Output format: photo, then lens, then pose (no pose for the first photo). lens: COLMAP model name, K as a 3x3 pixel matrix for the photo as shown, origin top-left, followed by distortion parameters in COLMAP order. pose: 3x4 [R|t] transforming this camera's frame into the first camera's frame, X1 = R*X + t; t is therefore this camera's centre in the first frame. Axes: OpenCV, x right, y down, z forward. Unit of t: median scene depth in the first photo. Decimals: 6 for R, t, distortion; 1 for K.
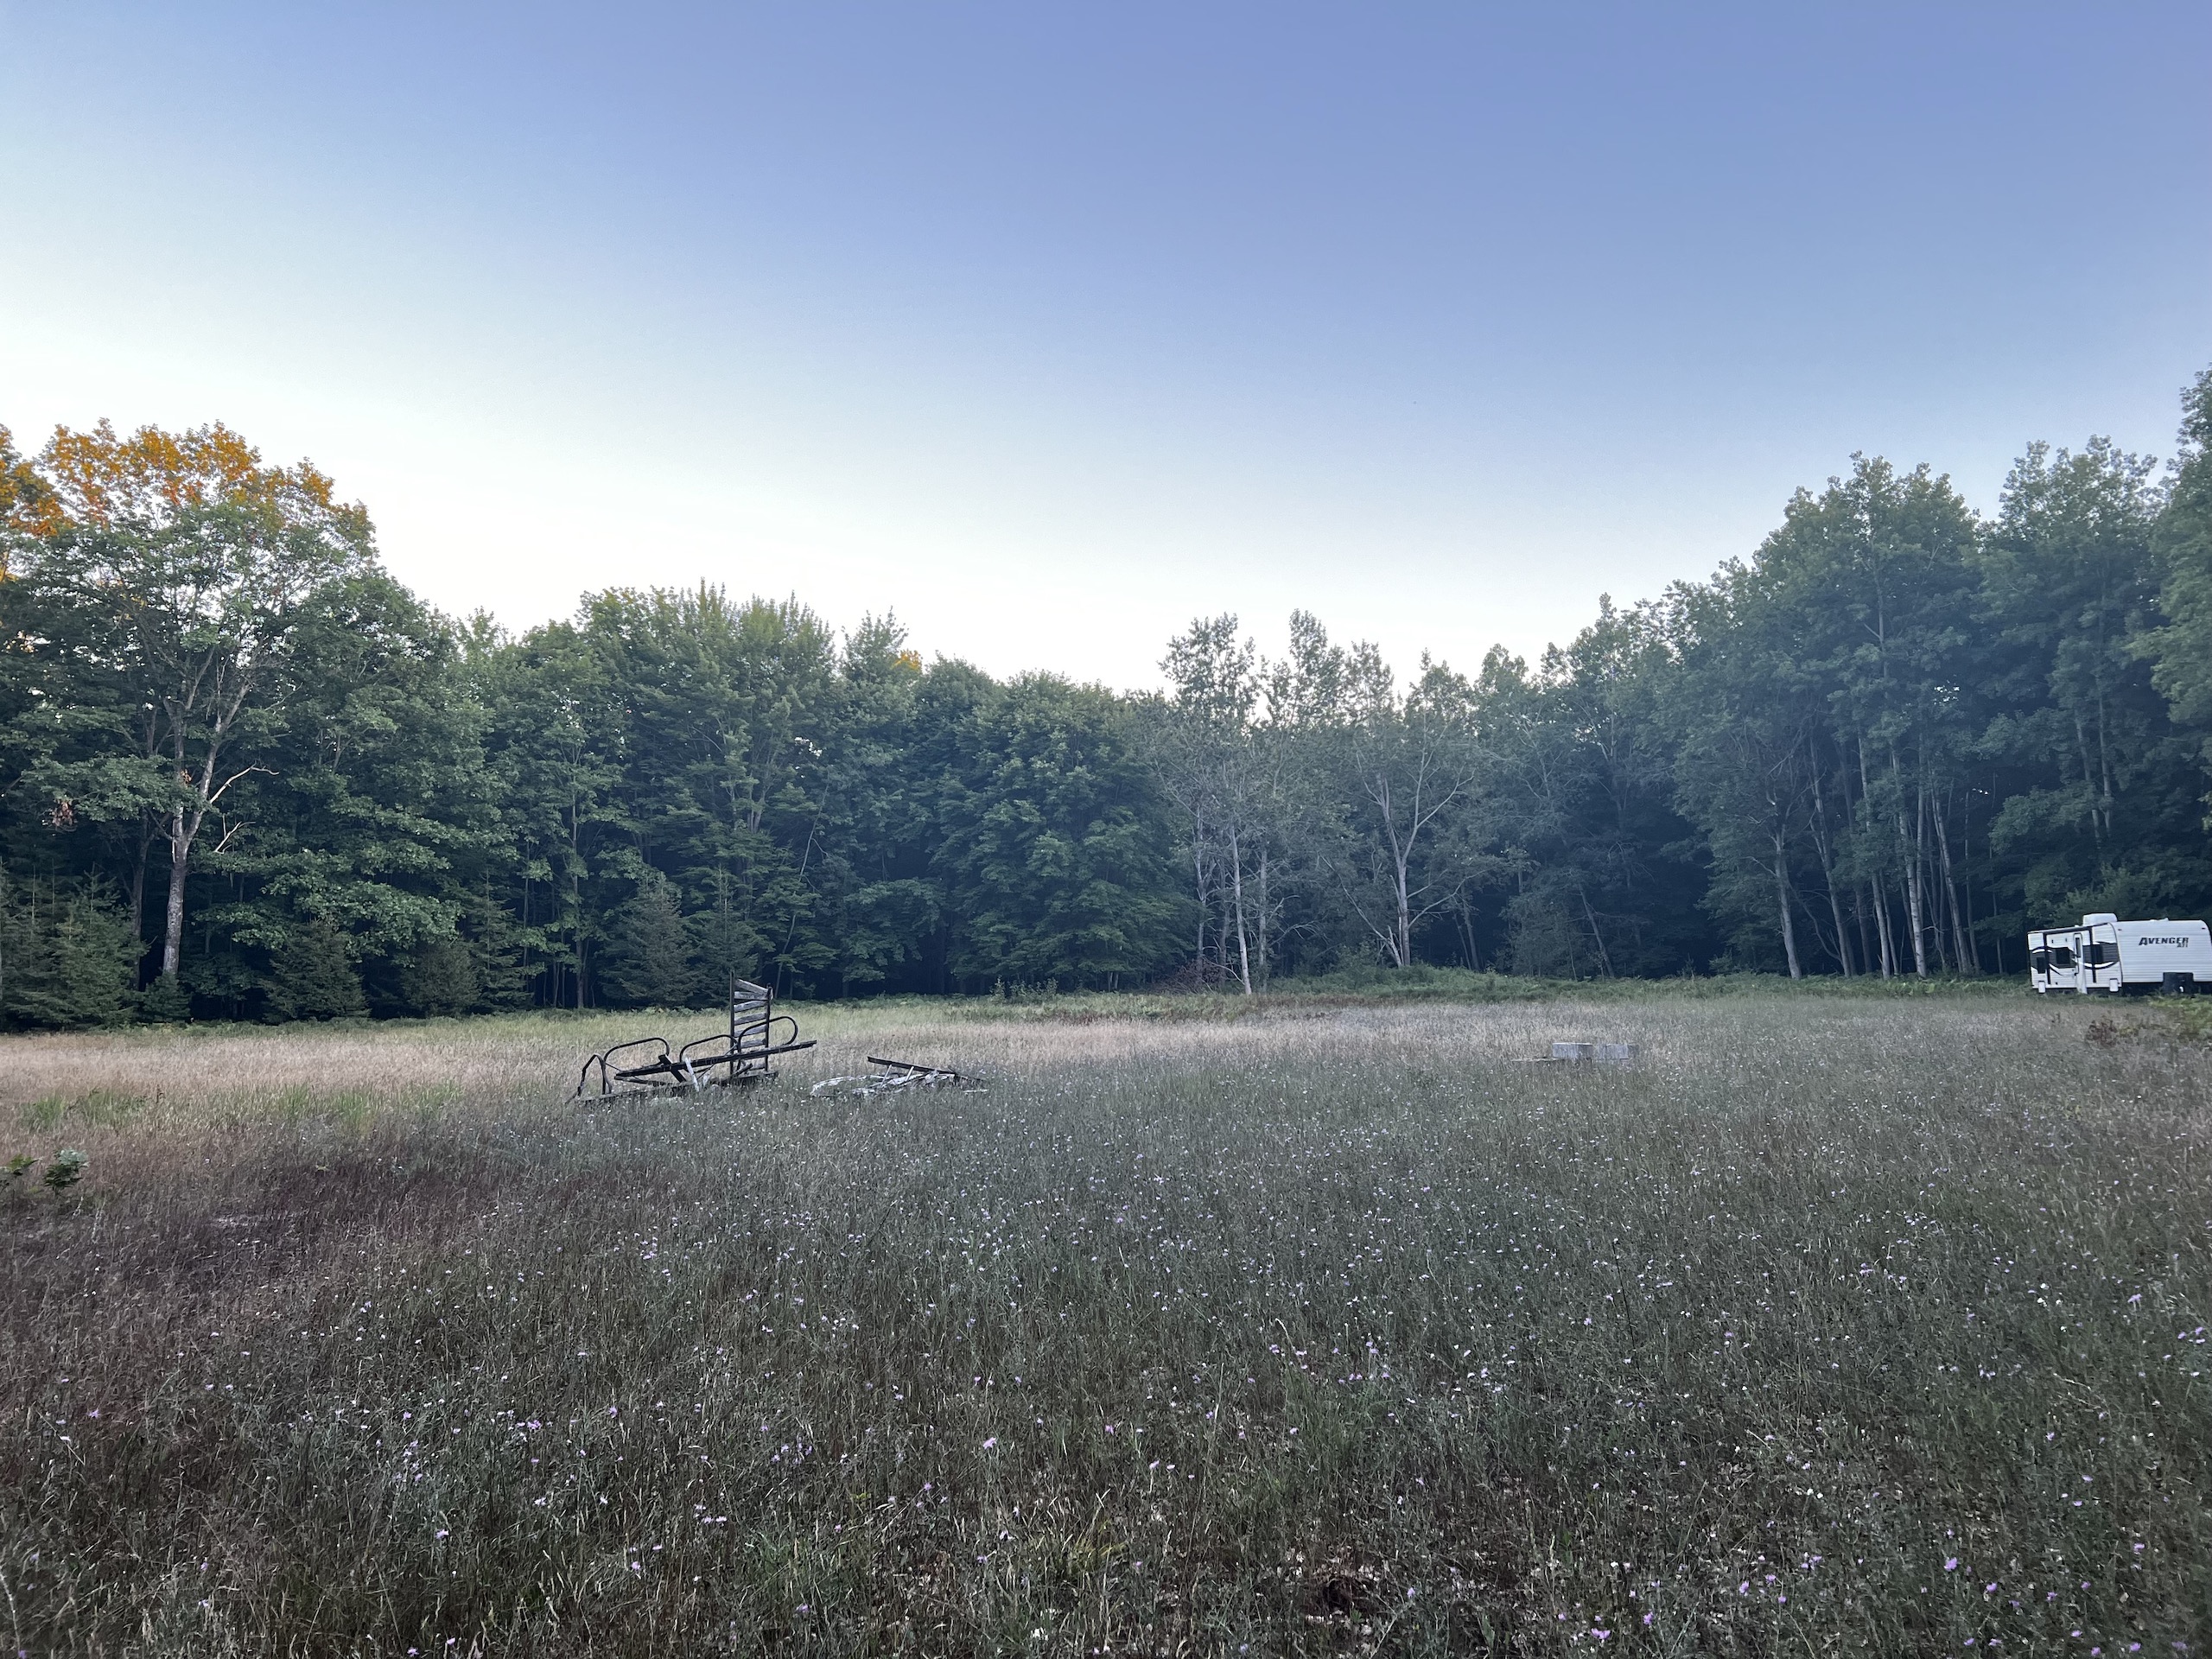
lens RADIAL K [[1660.7, 0, 1105.3], [0, 1660.7, 825.1], [0, 0, 1]] dist [0.038271, -0.025663]
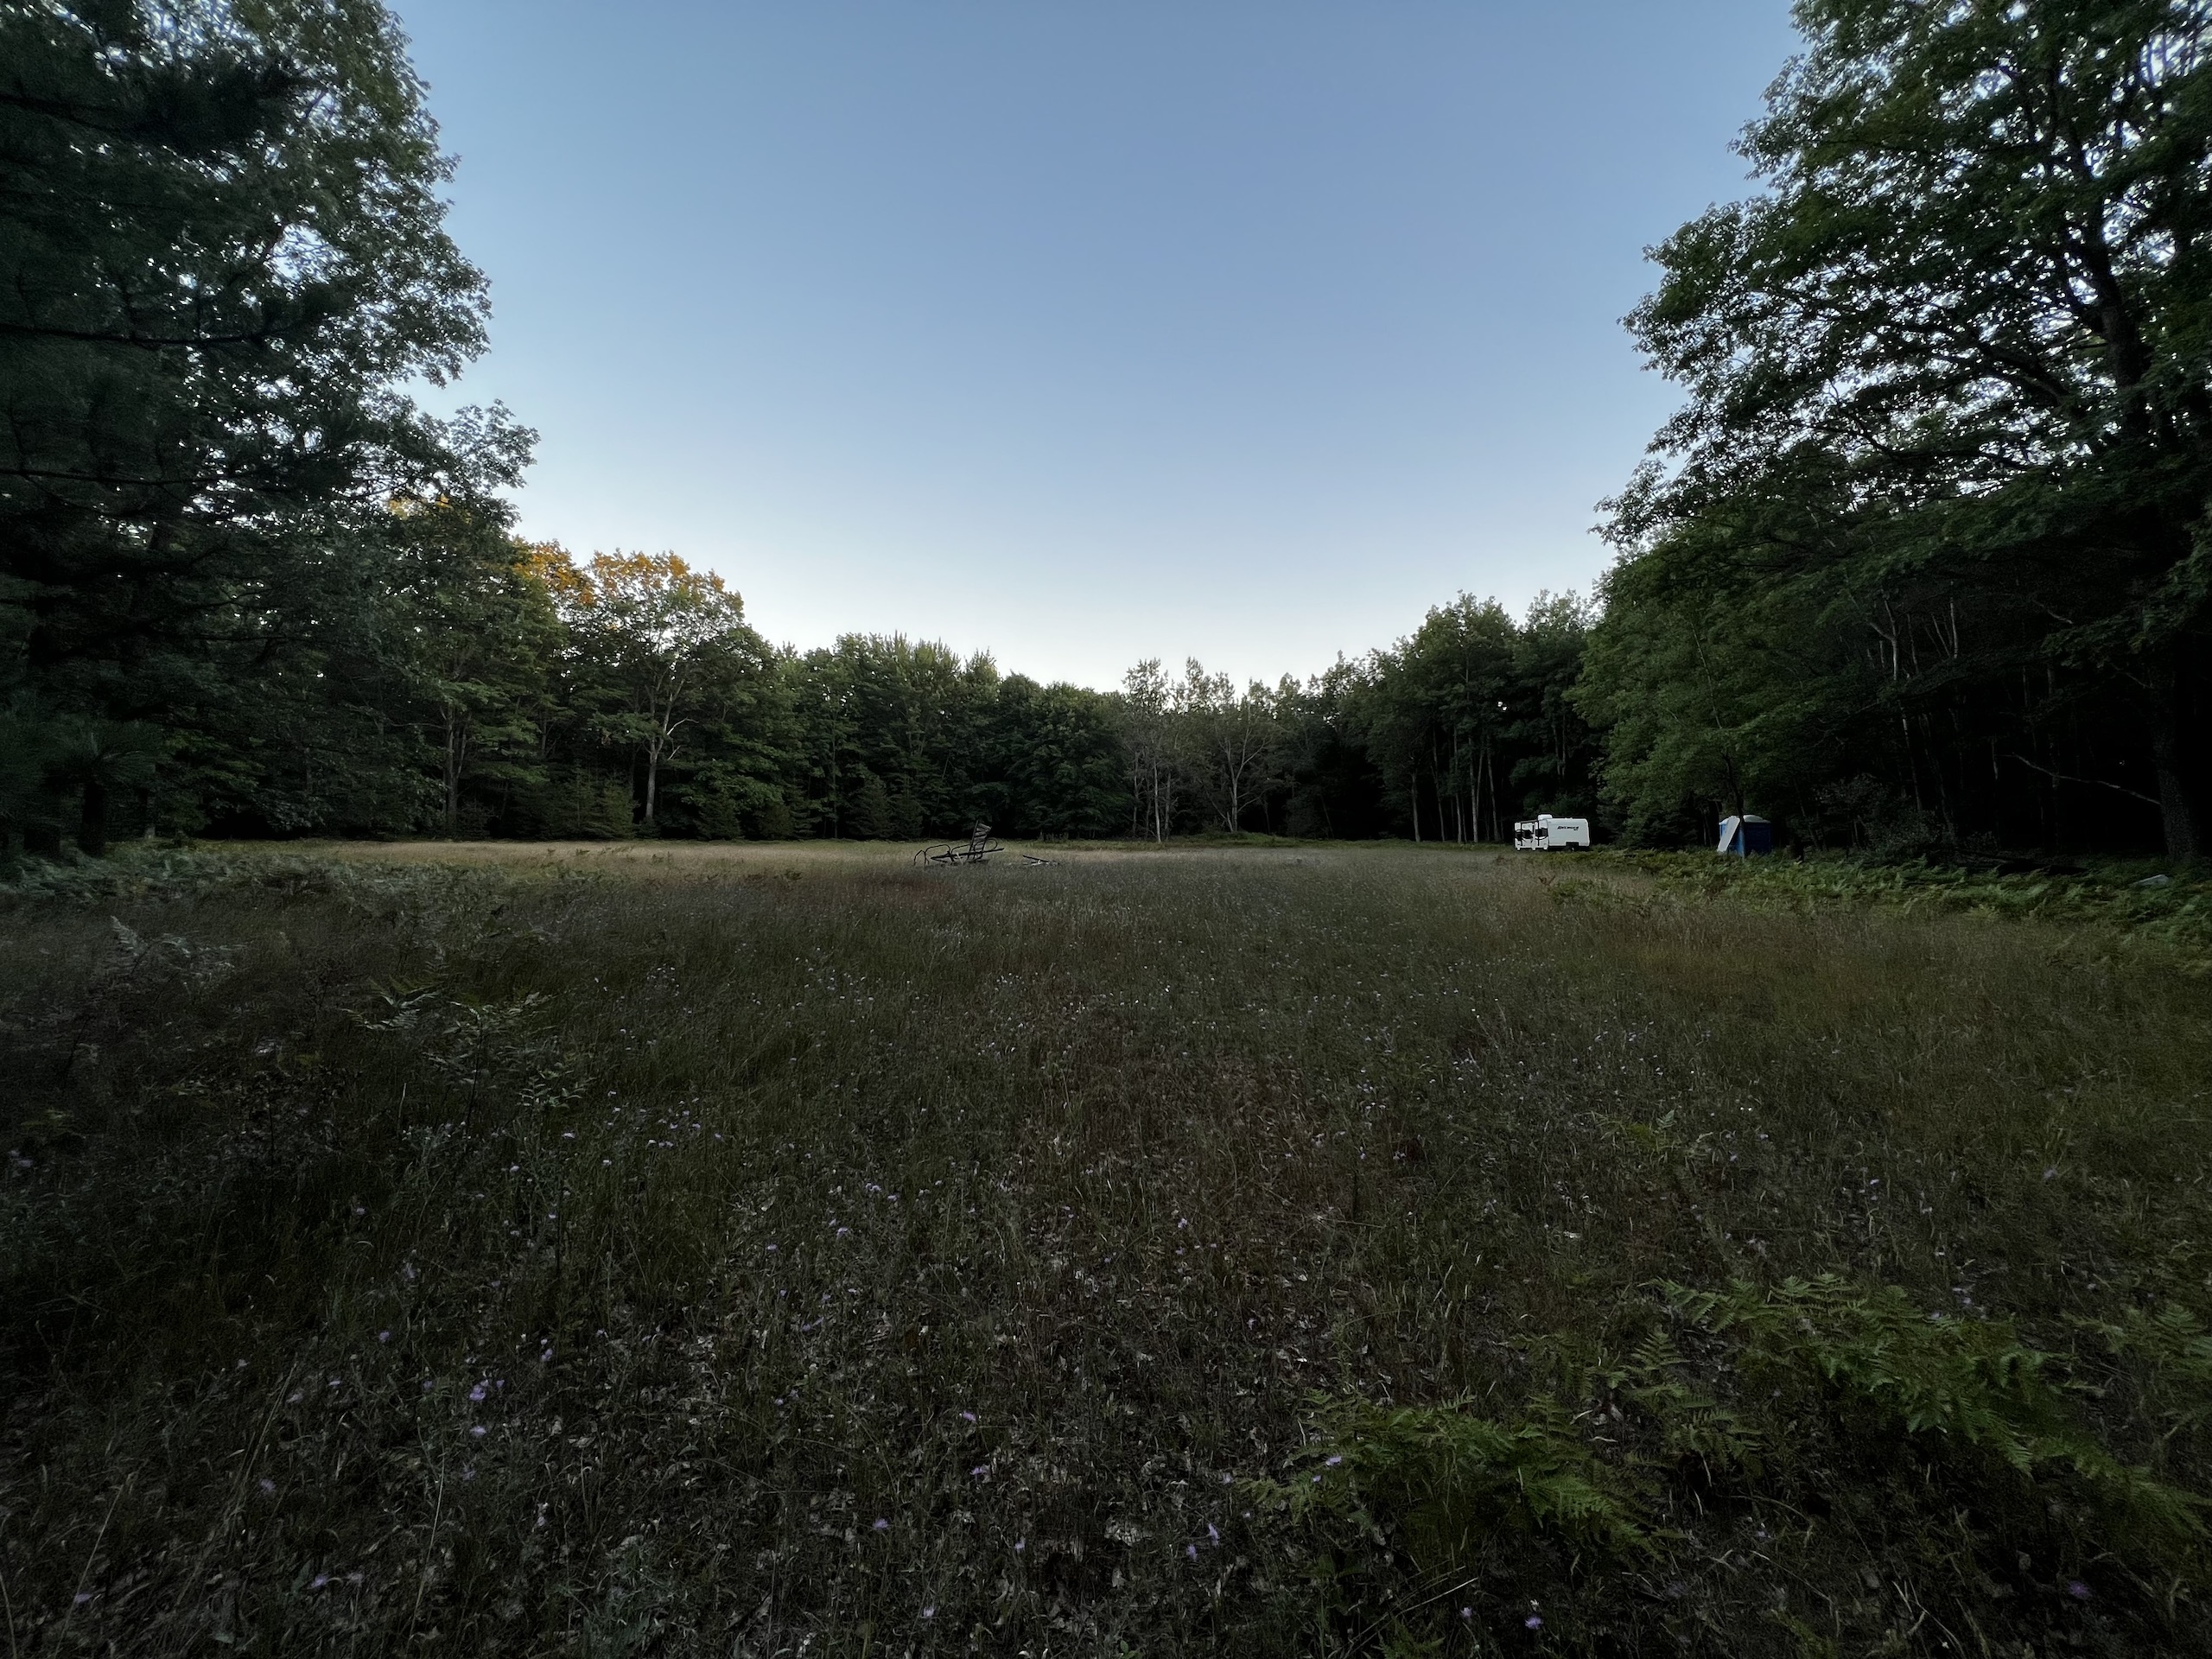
lens RADIAL K [[897.4, 0, 1097.0], [0, 897.4, 820.4], [0, 0, 1]] dist [-0.017238, -0.000070]
pose [[0.999278, 0.029696, 0.023711, -0.019167], [-0.031379, 0.996758, 0.074084, -0.006357], [-0.021434, -0.074775, 0.996970, -0.117872]]
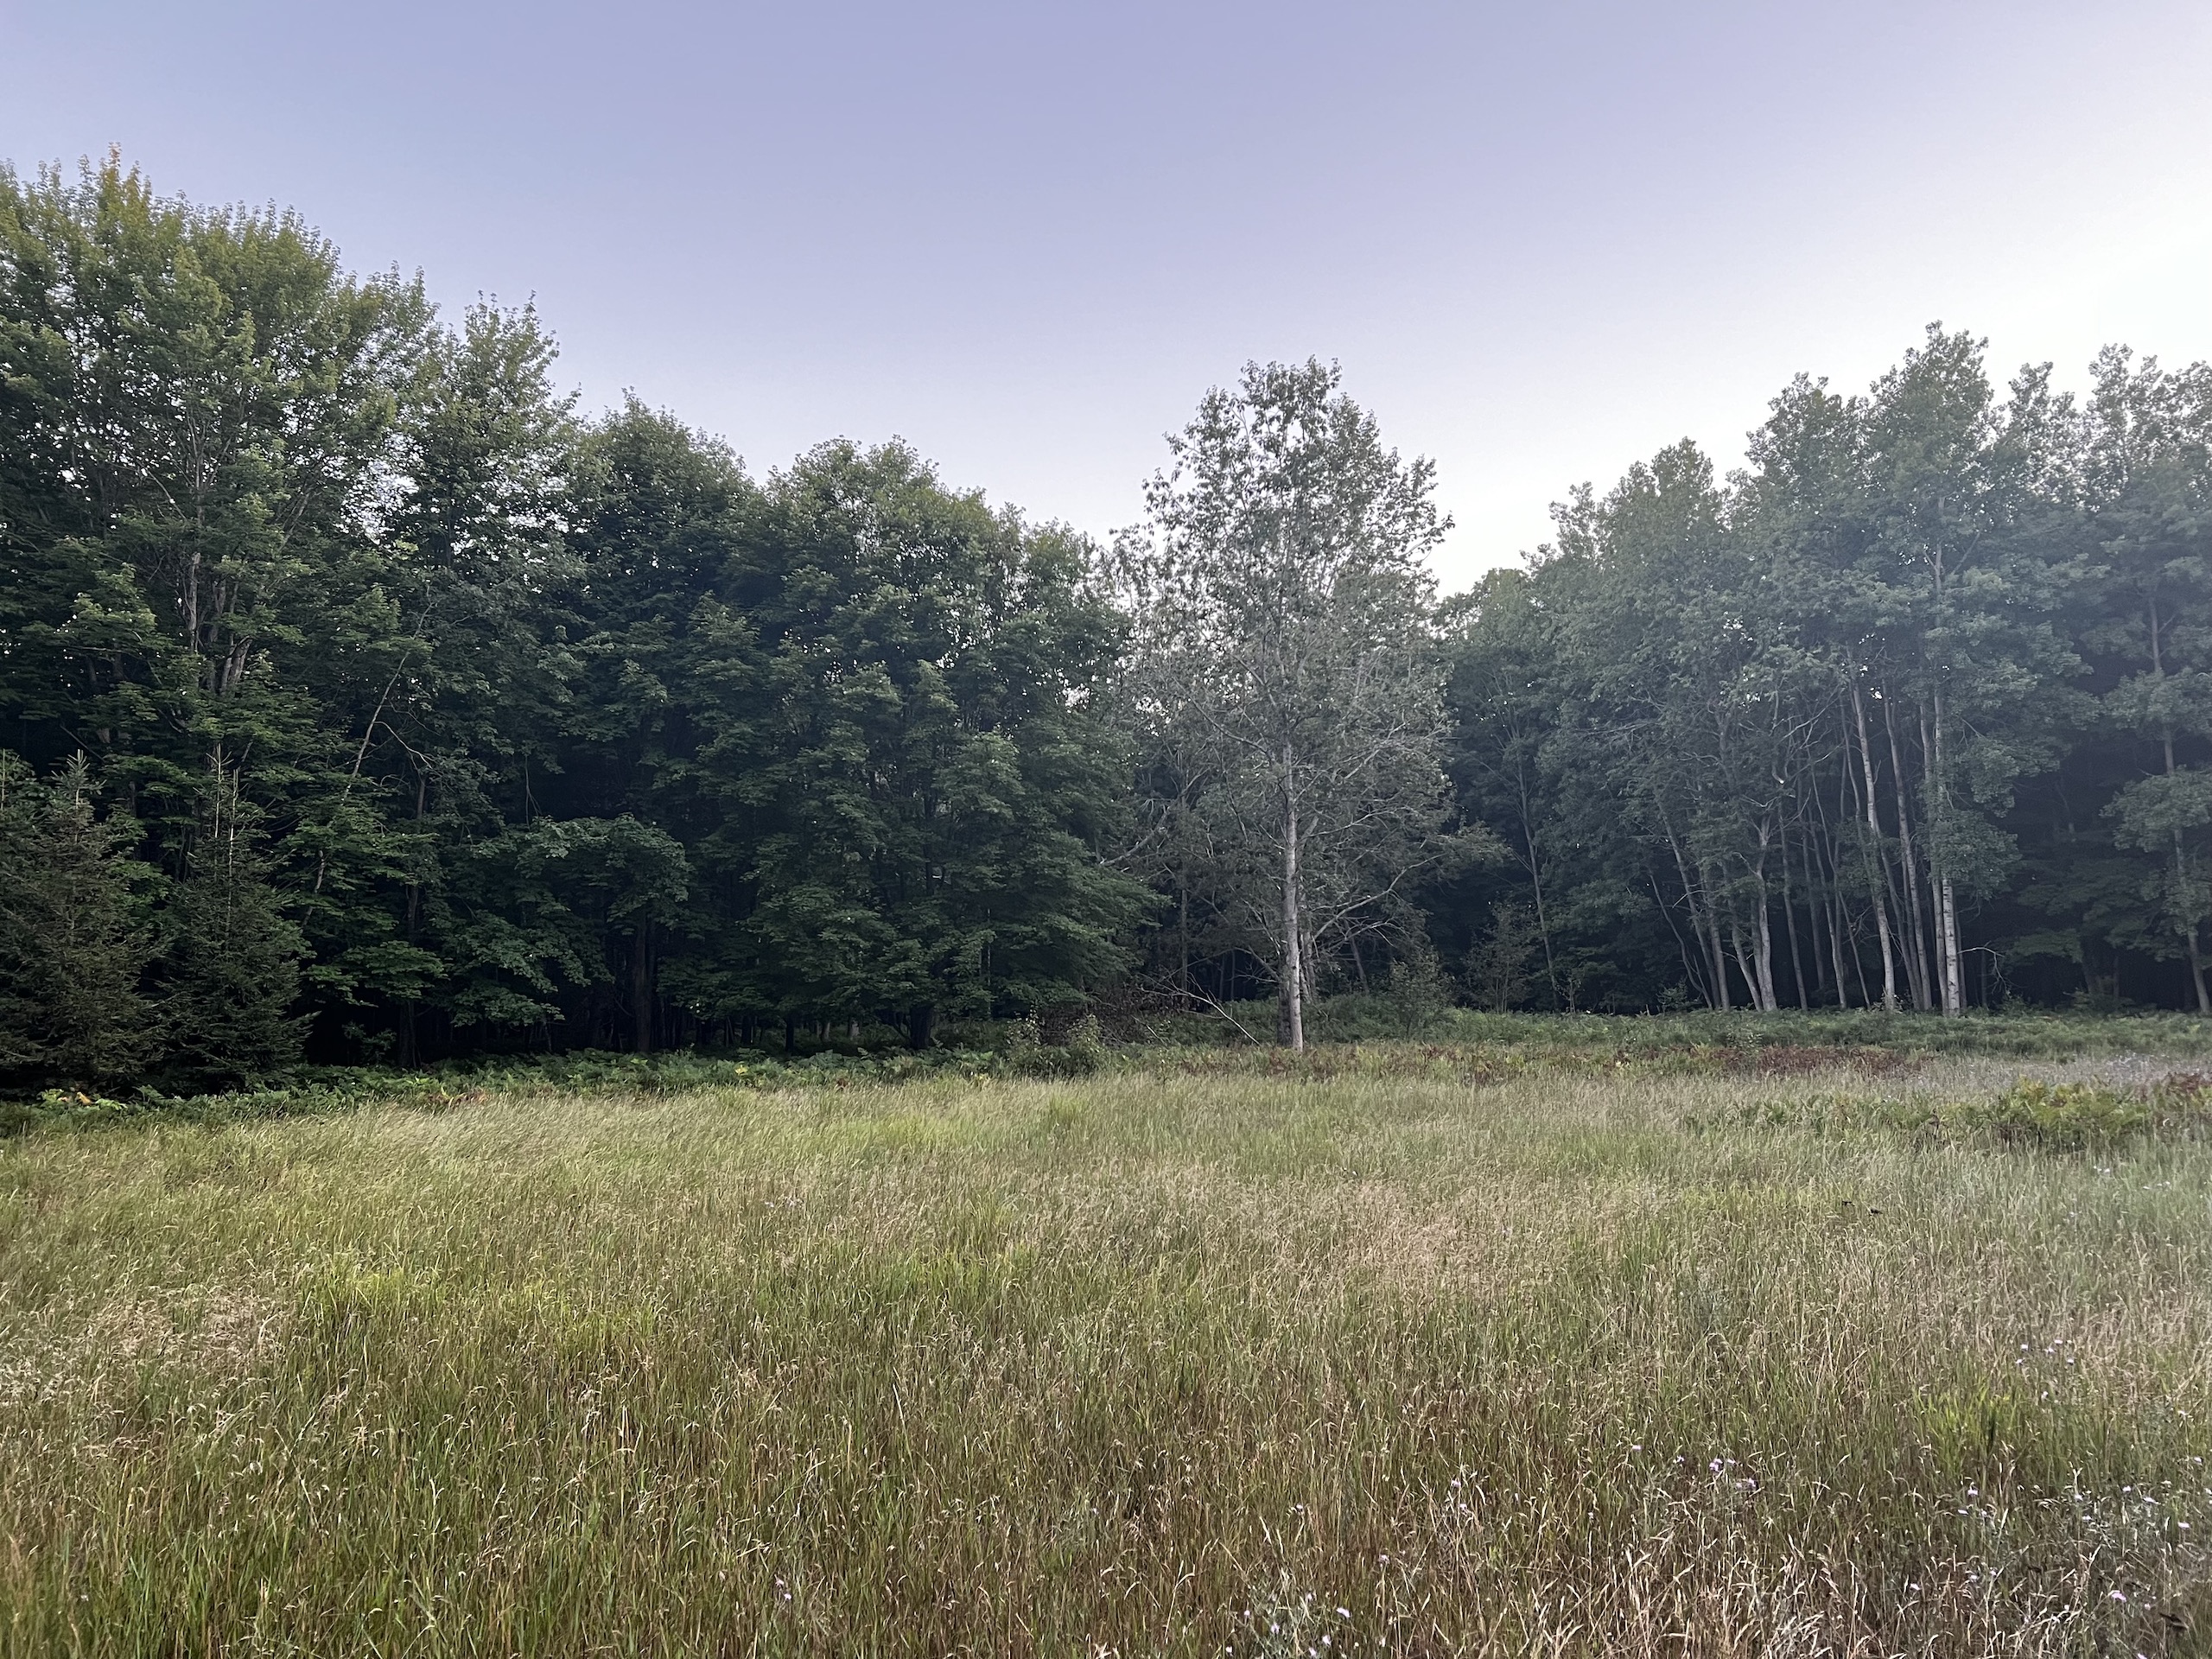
lens RADIAL K [[1660.7, 0, 1105.2], [0, 1660.7, 822.4], [0, 0, 1]] dist [0.038271, -0.025663]
pose [[0.875241, 0.055184, 0.480529, -0.242201], [-0.037305, 0.998213, -0.046687, 0.055117], [-0.482247, 0.022936, 0.875735, 0.528312]]
